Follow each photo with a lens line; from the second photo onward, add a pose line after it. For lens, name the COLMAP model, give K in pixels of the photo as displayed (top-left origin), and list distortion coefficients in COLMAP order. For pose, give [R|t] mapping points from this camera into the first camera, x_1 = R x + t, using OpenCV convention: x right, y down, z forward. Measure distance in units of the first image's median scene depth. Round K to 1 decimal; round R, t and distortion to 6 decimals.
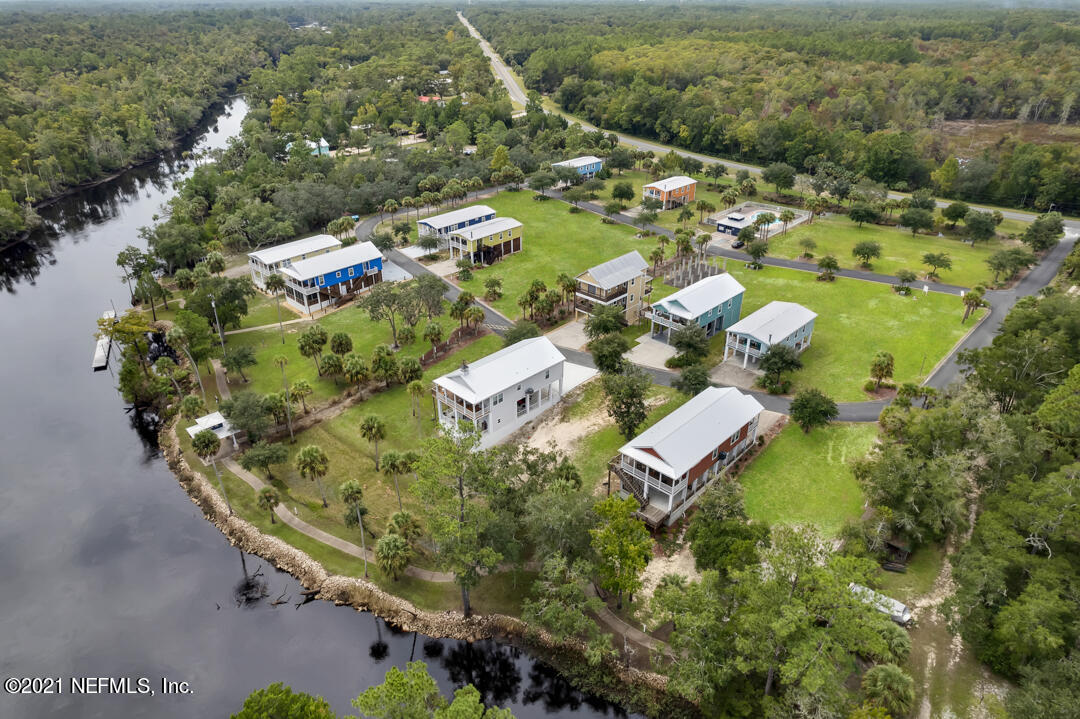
lens RADIAL K [[692.1, 0, 535.2], [0, 692.1, 358.0], [0, 0, 1]] dist [-0.075439, 0.070953]
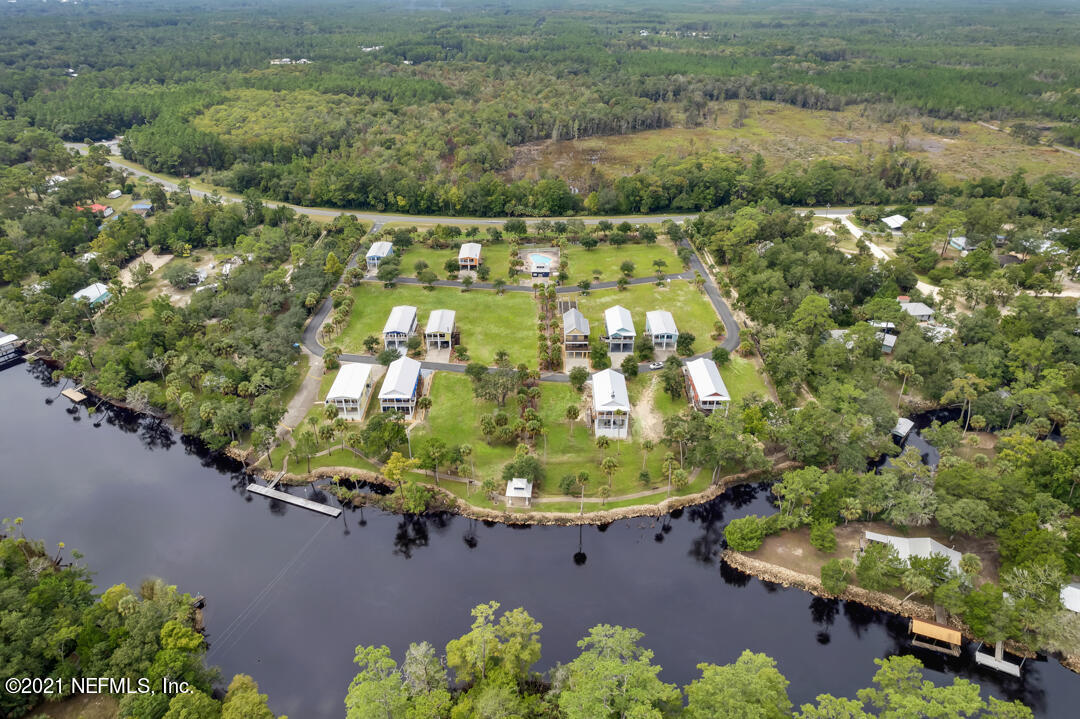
lens RADIAL K [[692.1, 0, 535.2], [0, 692.1, 358.0], [0, 0, 1]] dist [-0.075439, 0.070953]
pose [[0.723536, -0.335824, 0.603091, -0.594427], [0.328071, 0.935995, 0.127606, -0.172570], [-0.607343, 0.105530, 0.787400, -0.166036]]
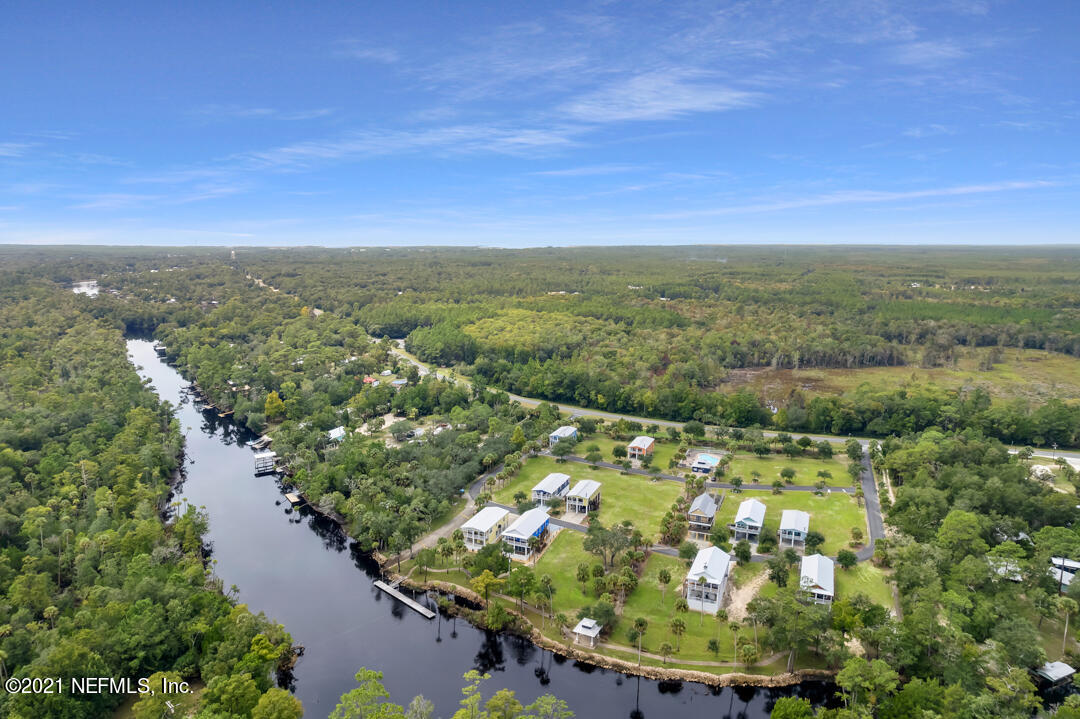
lens RADIAL K [[692.1, 0, 535.2], [0, 692.1, 358.0], [0, 0, 1]] dist [-0.075439, 0.070953]
pose [[0.932955, -0.056585, 0.355518, -0.522232], [0.165727, 0.944206, -0.284621, -0.031065], [-0.319577, 0.324457, 0.890280, -0.330426]]
